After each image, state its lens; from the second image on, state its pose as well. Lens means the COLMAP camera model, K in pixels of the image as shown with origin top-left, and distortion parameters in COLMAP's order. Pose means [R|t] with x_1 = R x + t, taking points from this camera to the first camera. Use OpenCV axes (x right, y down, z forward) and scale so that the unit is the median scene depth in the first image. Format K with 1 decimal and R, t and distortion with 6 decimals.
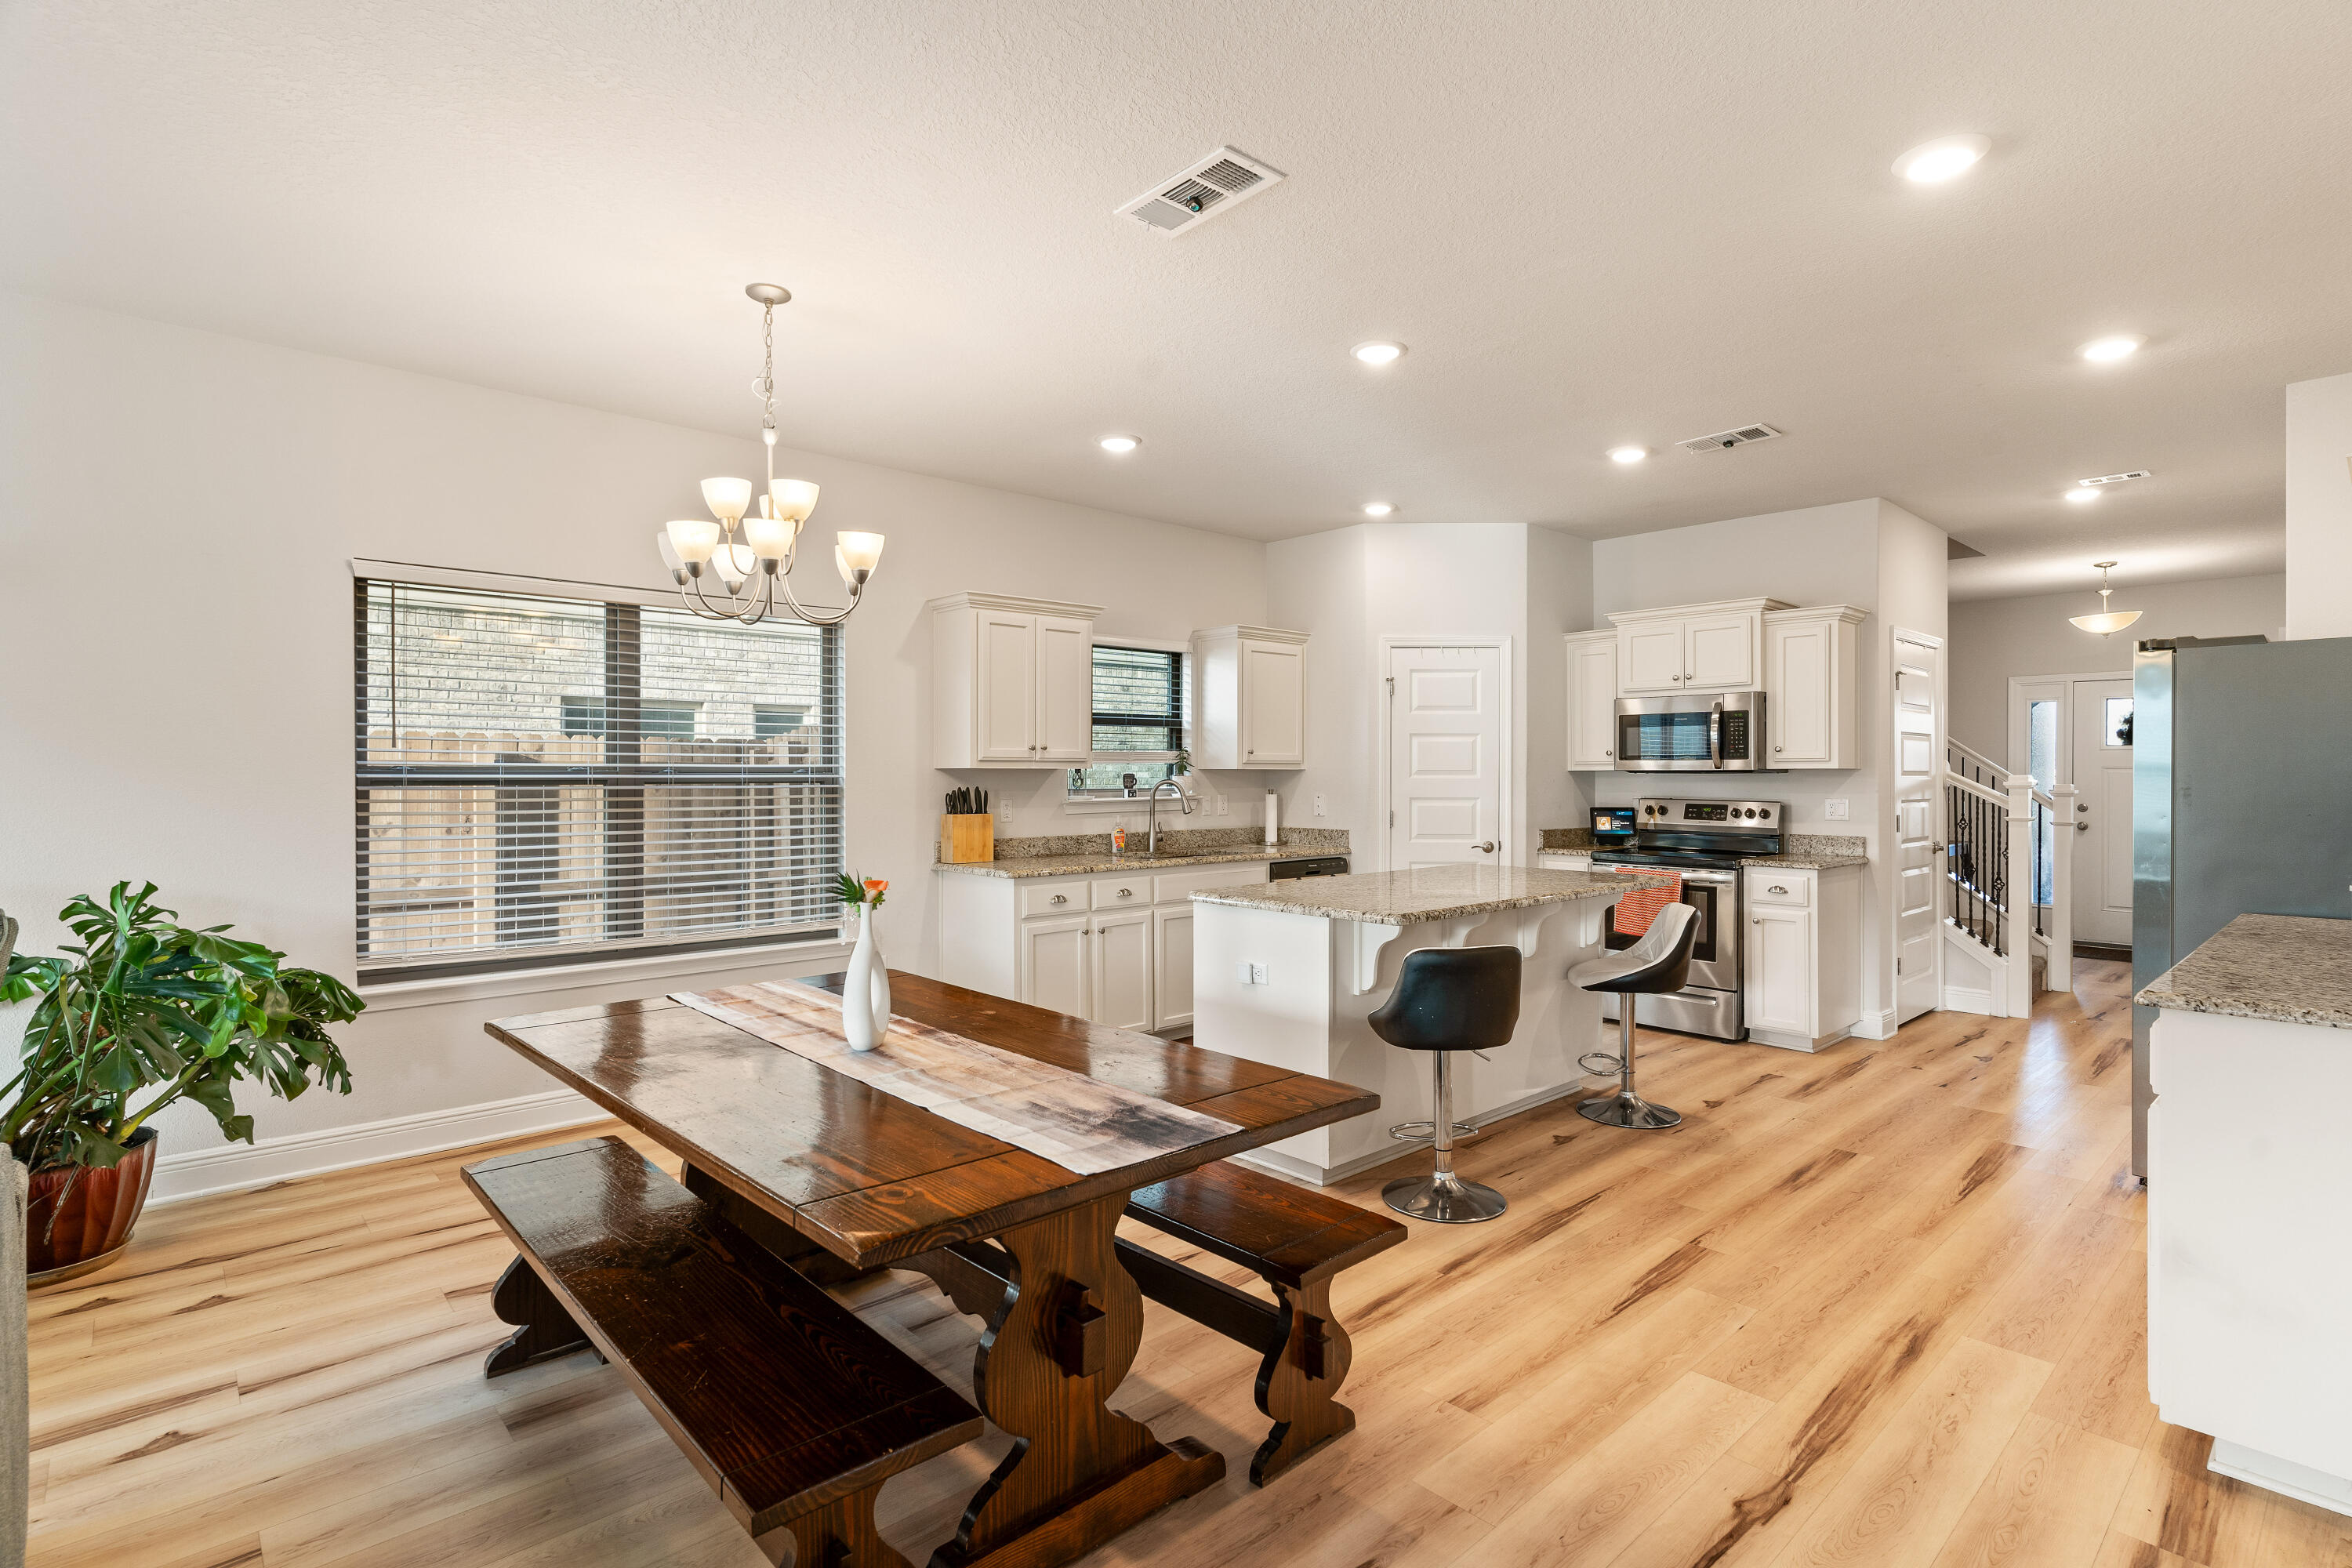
lens RADIAL K [[1131.9, 0, 1175.0], [0, 1131.9, 771.0], [0, 0, 1]] dist [0.004688, 0.000623]
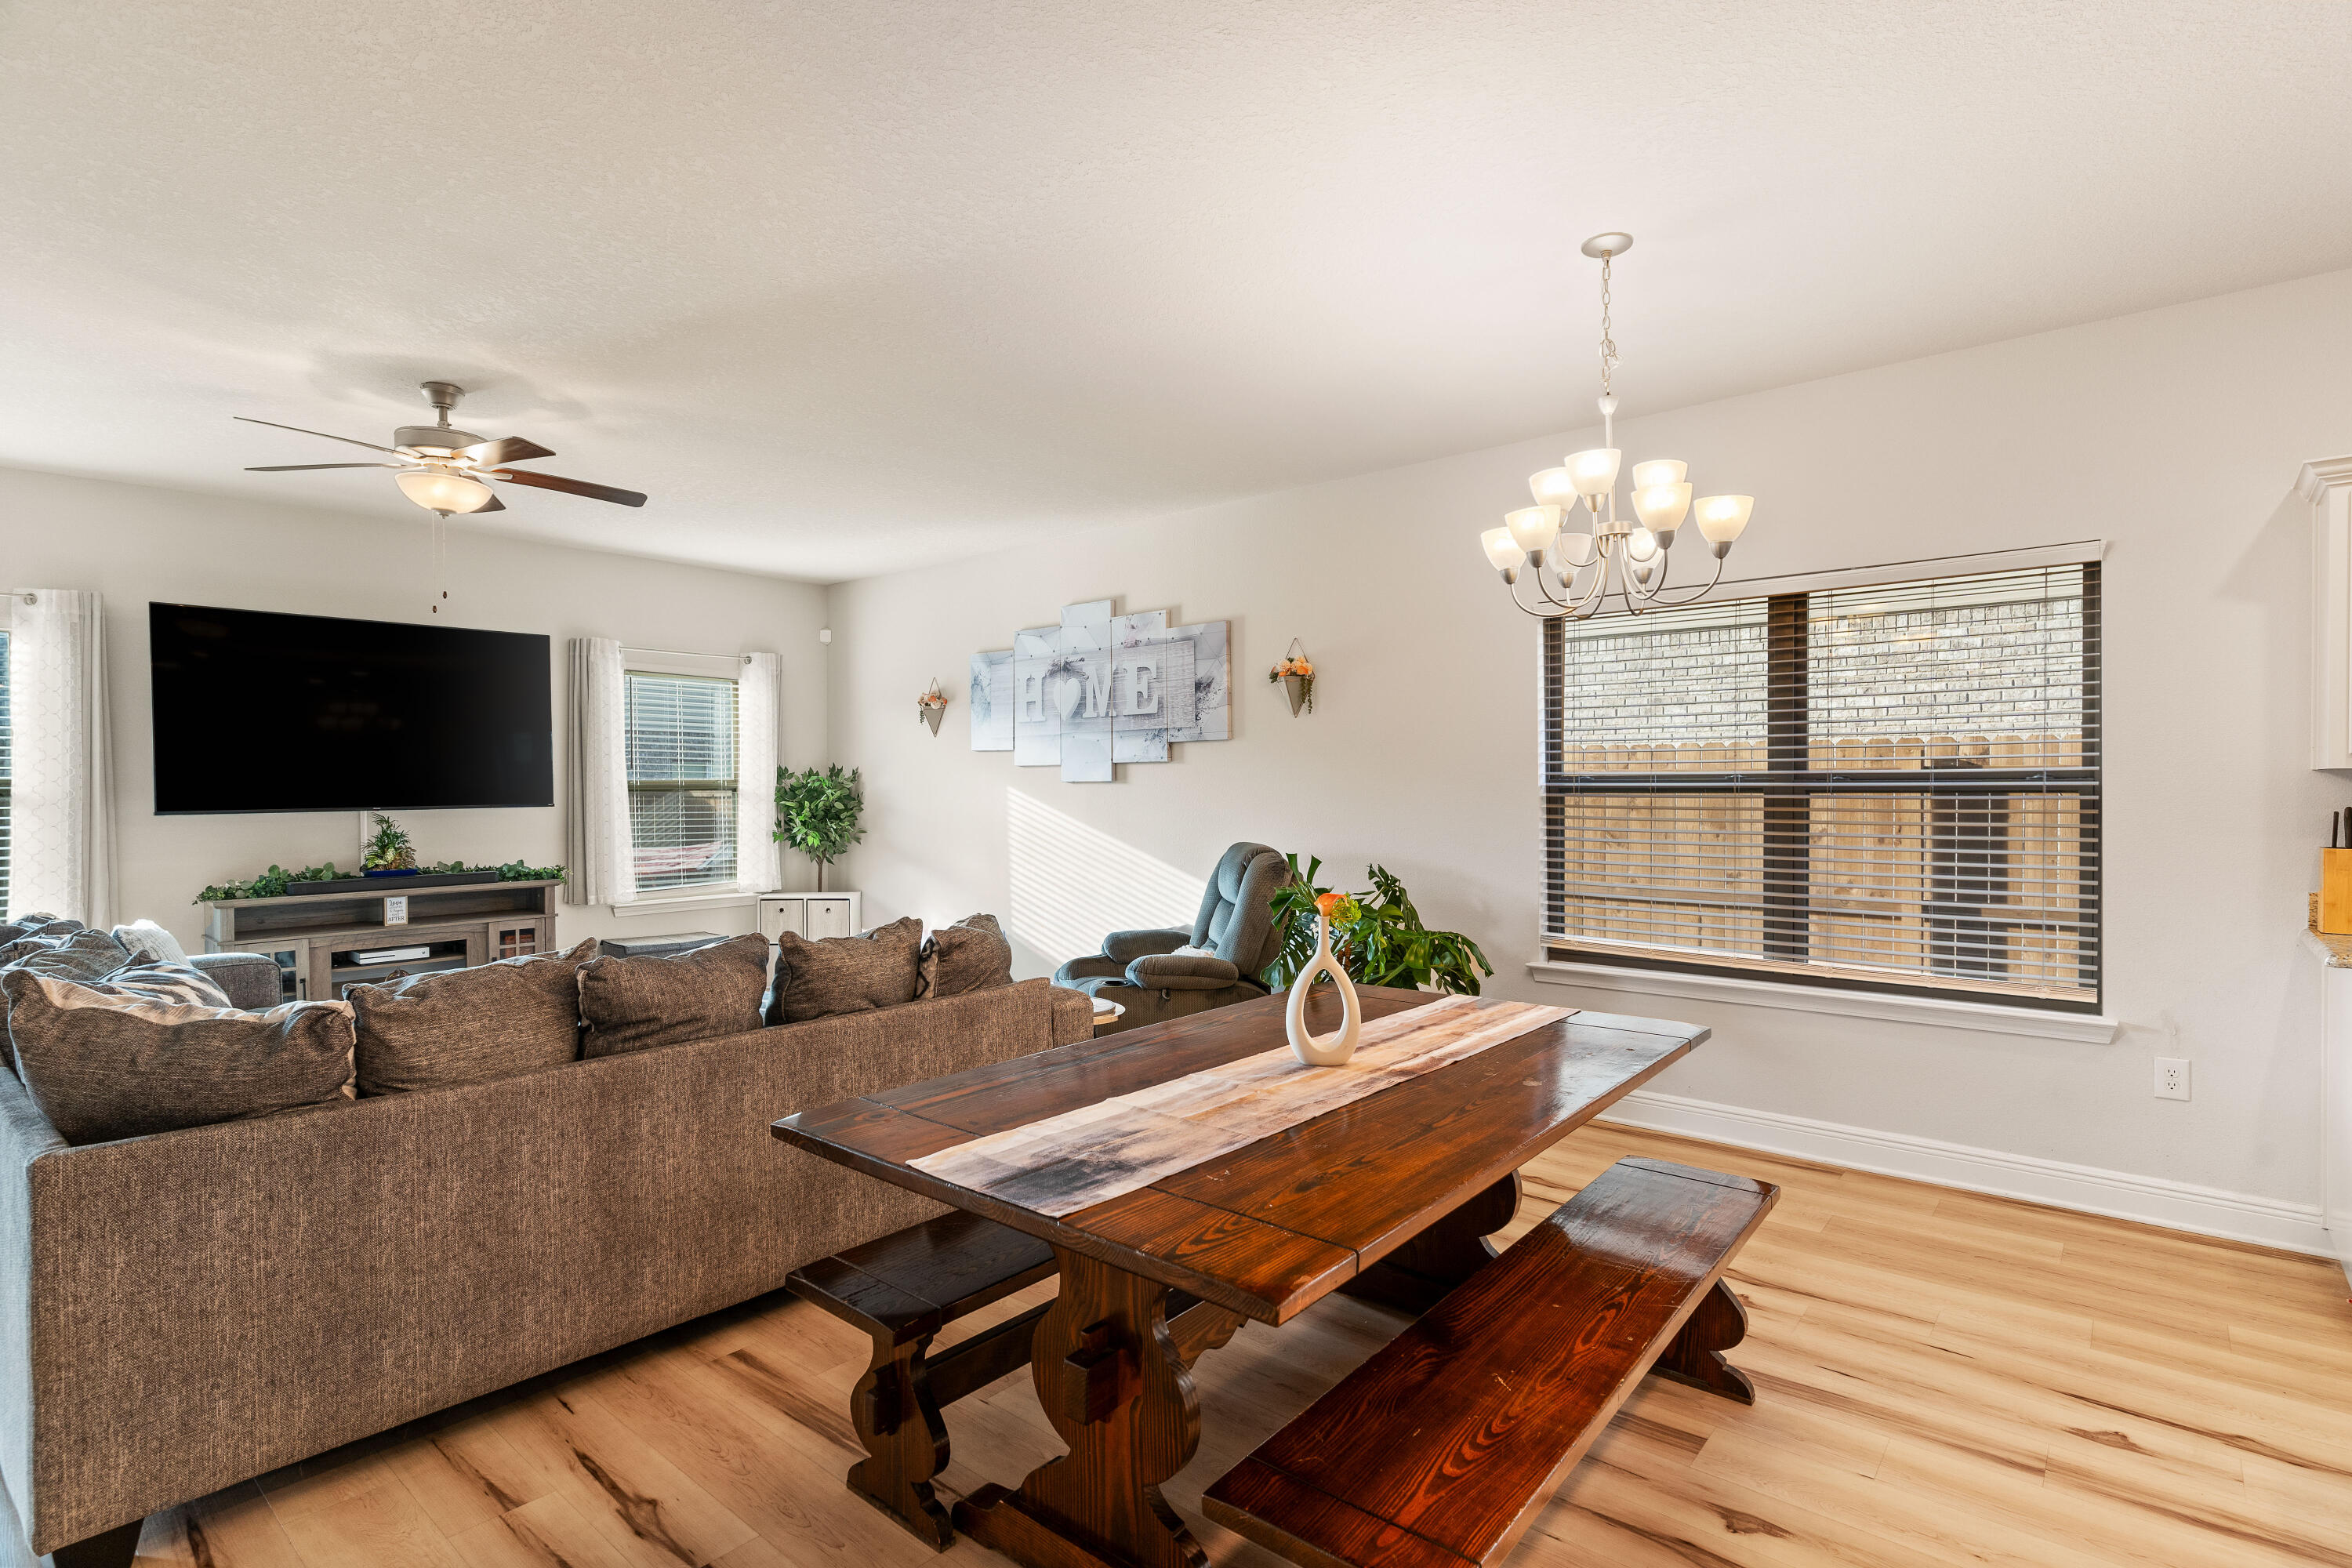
lens RADIAL K [[1134.2, 0, 1185.2], [0, 1134.2, 797.6], [0, 0, 1]] dist [0.001716, -0.000685]
pose [[0.128001, 0.009669, -0.991727, 0.273736], [0.007473, 0.999915, 0.010713, 0.001407], [0.991746, -0.008782, 0.127918, 0.306719]]
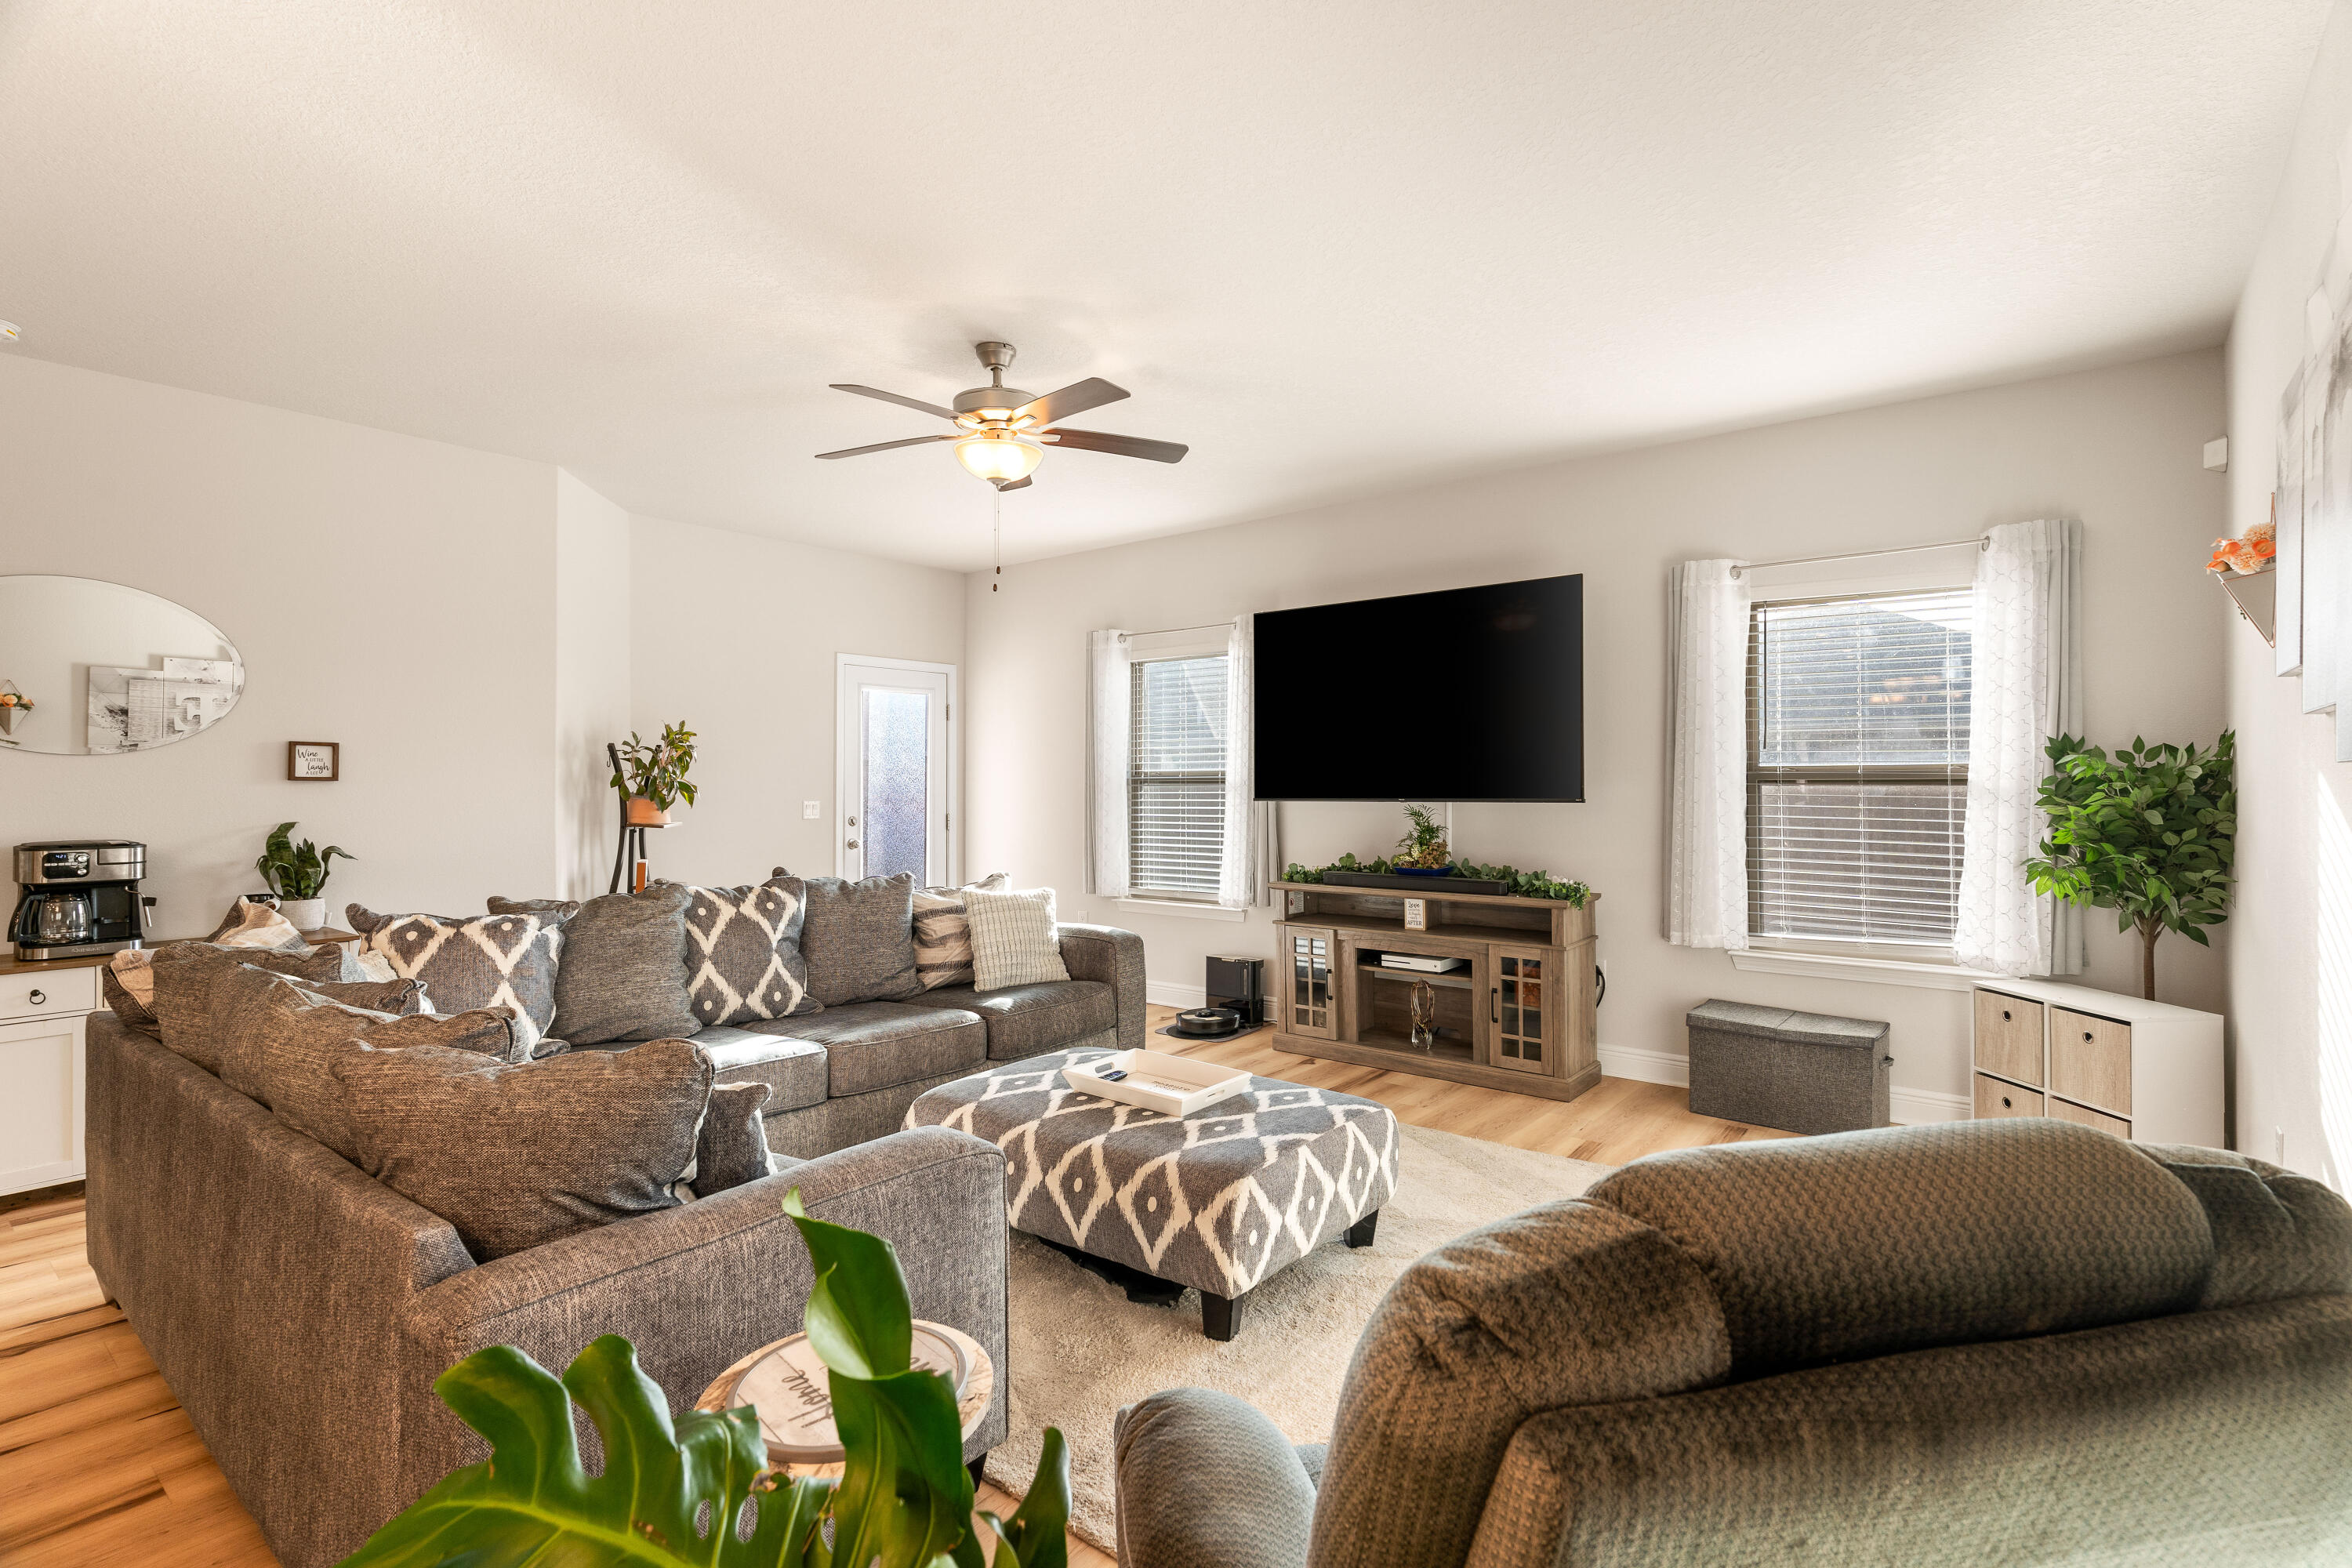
lens RADIAL K [[1122.2, 0, 1174.9], [0, 1122.2, 781.7], [0, 0, 1]] dist [0.001584, -0.000319]
pose [[-0.988374, 0.001833, -0.152030, -0.455506], [0.001993, 0.999998, -0.000901, 0.002311], [0.152028, -0.001194, -0.988375, 0.584703]]
